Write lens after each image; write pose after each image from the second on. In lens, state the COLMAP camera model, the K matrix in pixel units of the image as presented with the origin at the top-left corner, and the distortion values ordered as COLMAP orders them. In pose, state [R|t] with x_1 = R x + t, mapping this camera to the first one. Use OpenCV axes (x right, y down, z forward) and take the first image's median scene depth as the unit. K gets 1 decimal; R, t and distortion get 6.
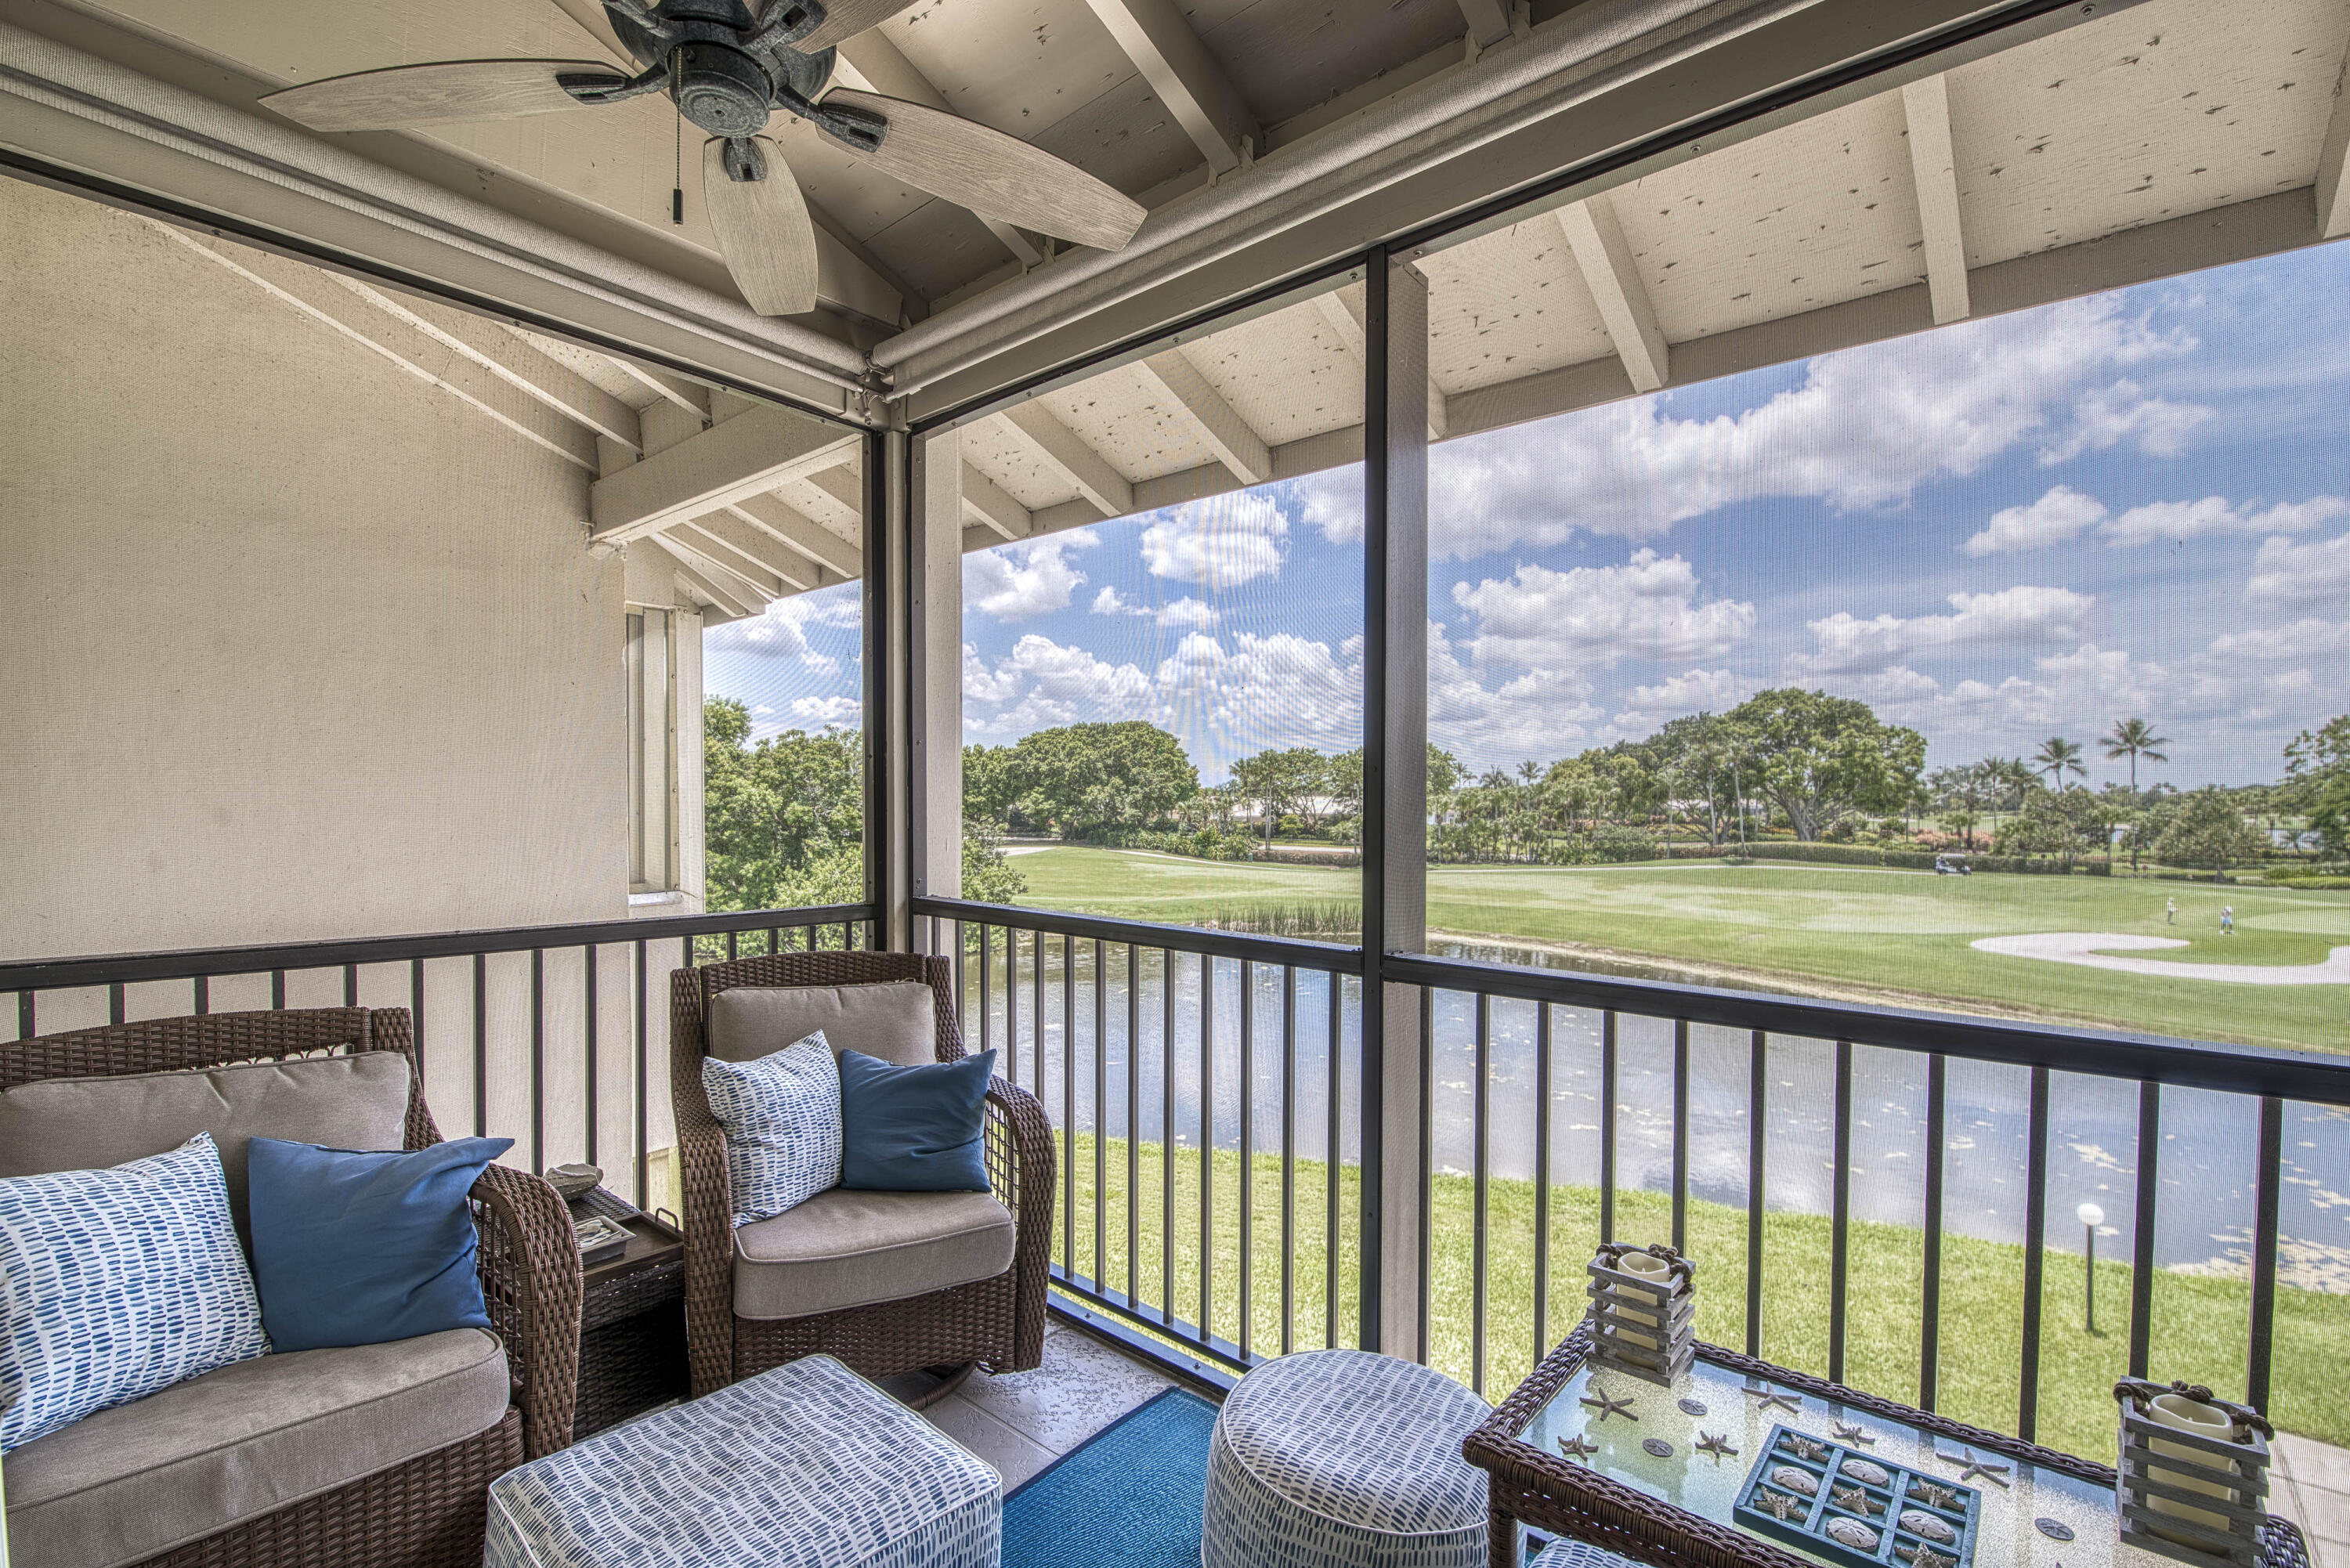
lens RADIAL K [[1011.4, 0, 1166.1], [0, 1011.4, 808.1], [0, 0, 1]] dist [-0.005006, -0.007989]
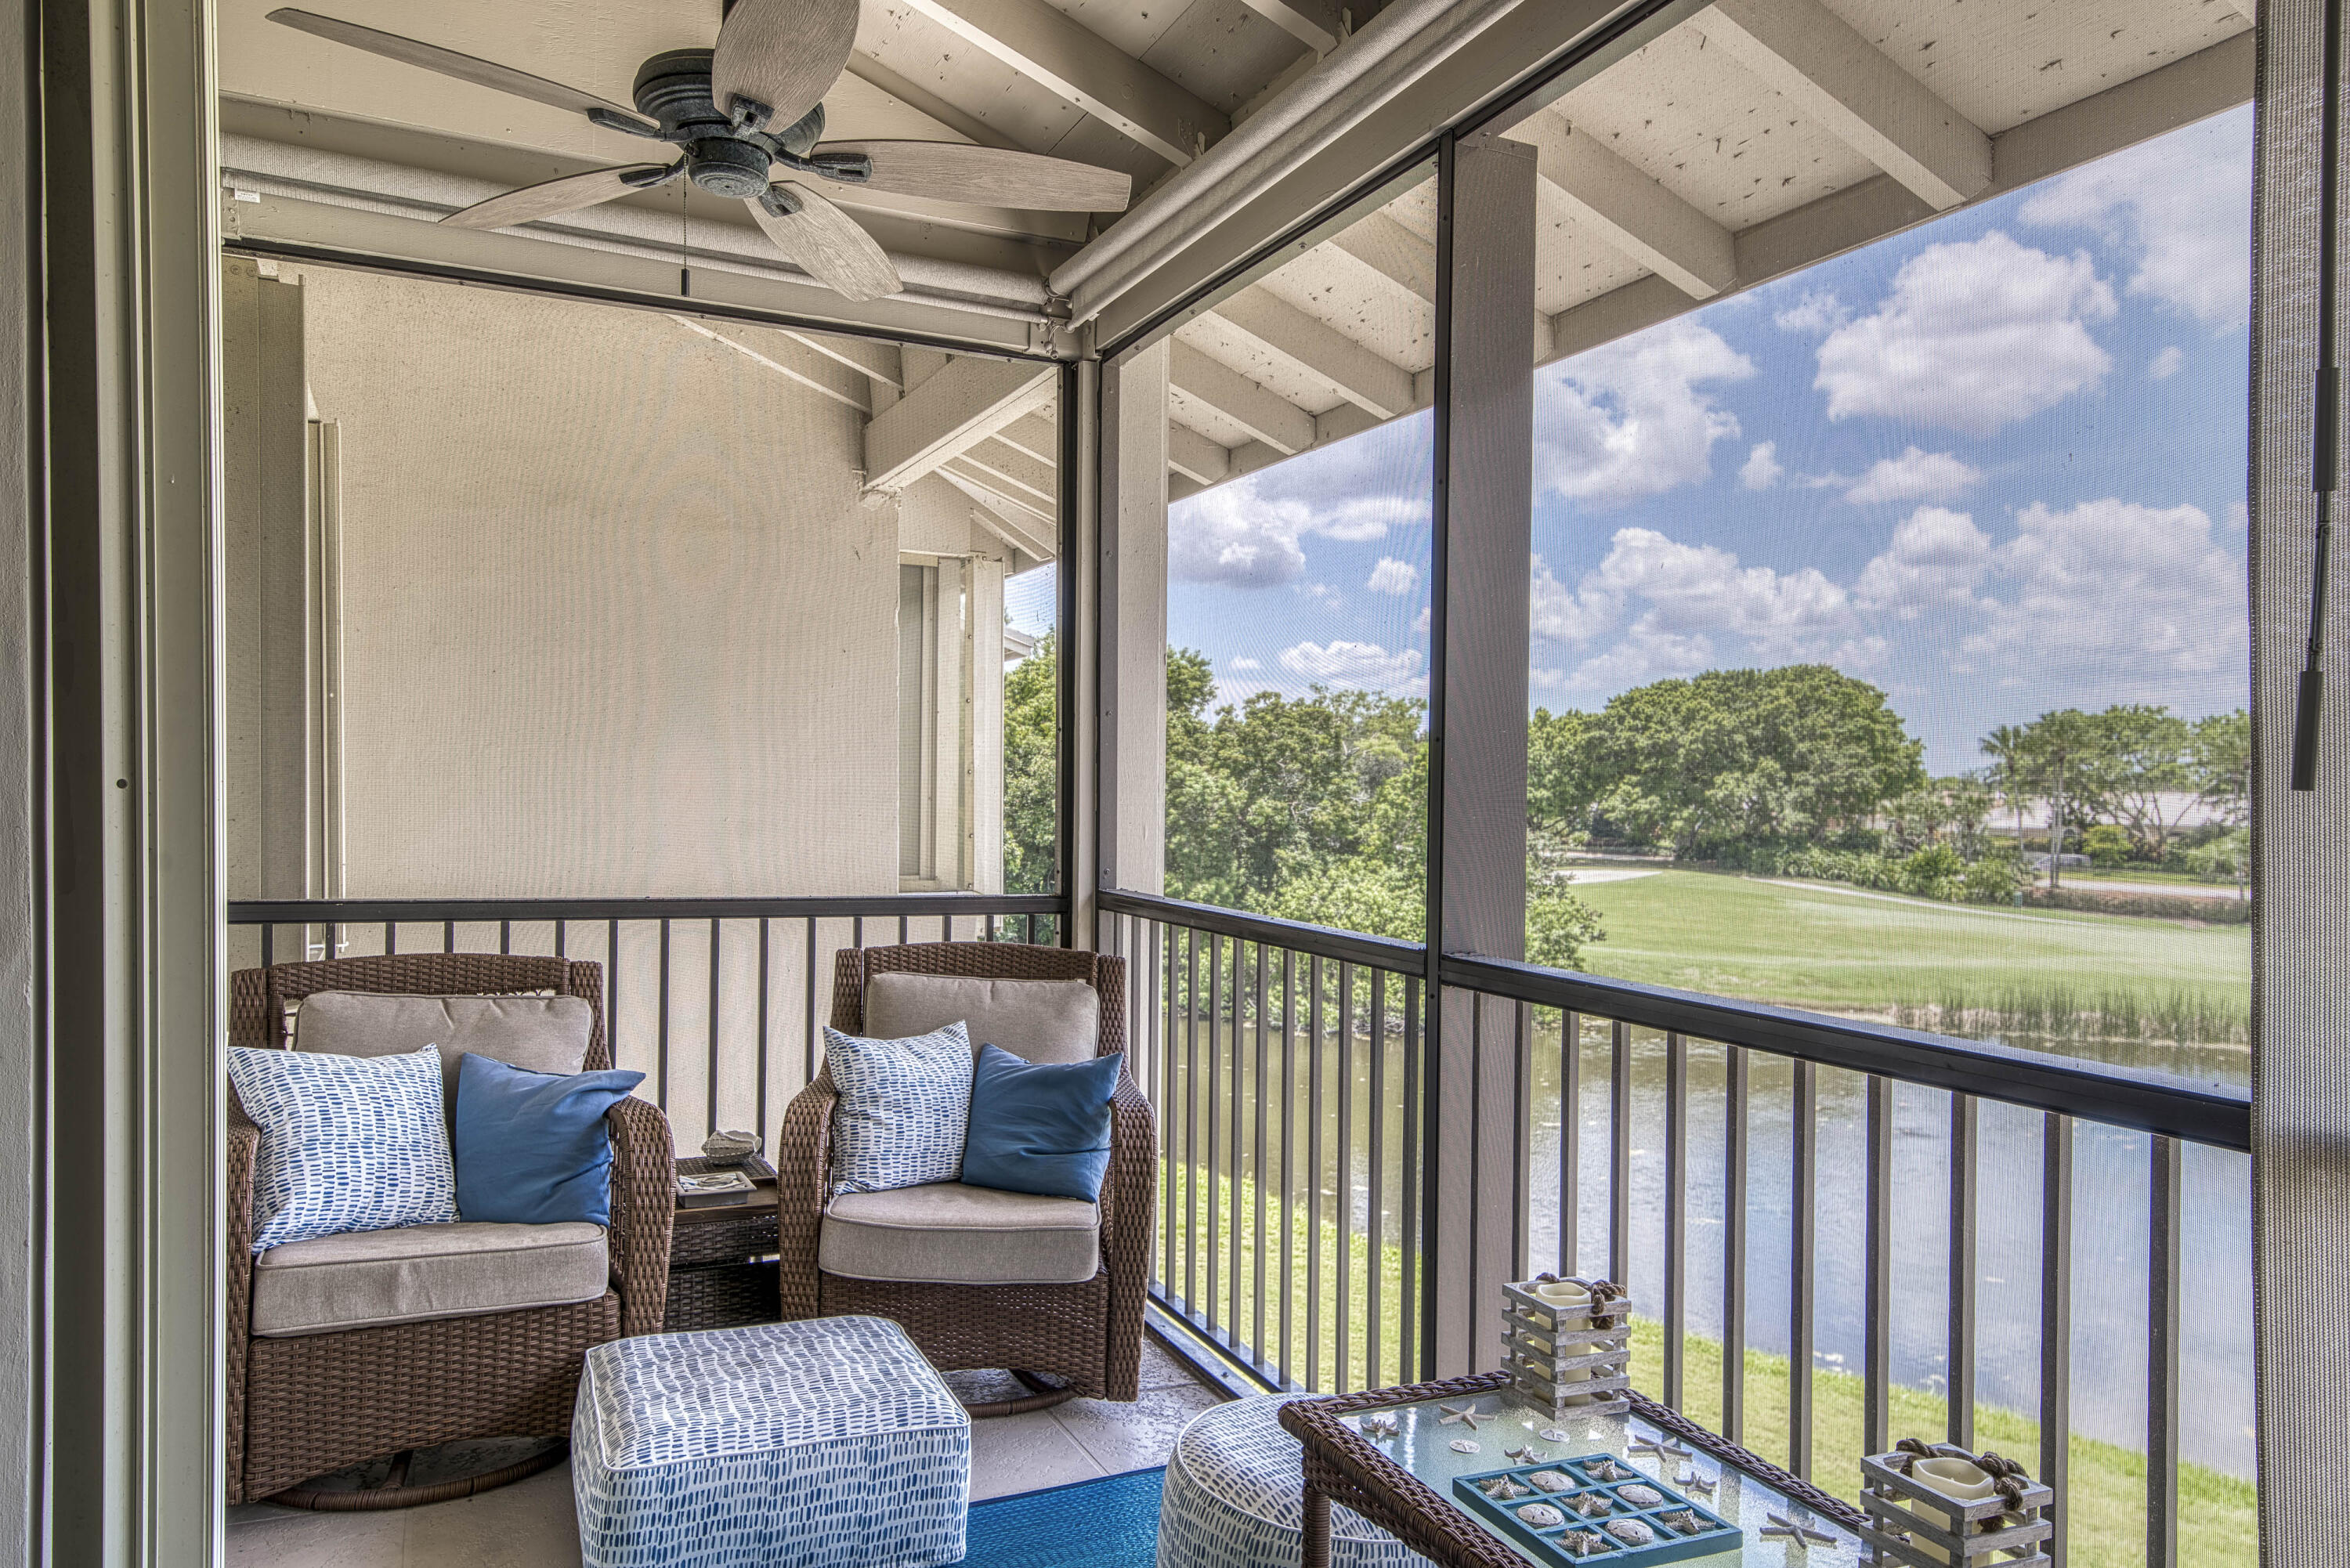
lens RADIAL K [[1610.6, 0, 1173.1], [0, 1610.6, 798.4], [0, 0, 1]] dist [0.041861, -0.000814]
pose [[0.902473, 0.008977, -0.430652, 0.499131], [-0.011972, 0.999919, -0.004246, 0.016937], [0.430579, 0.008988, 0.902508, -0.287538]]
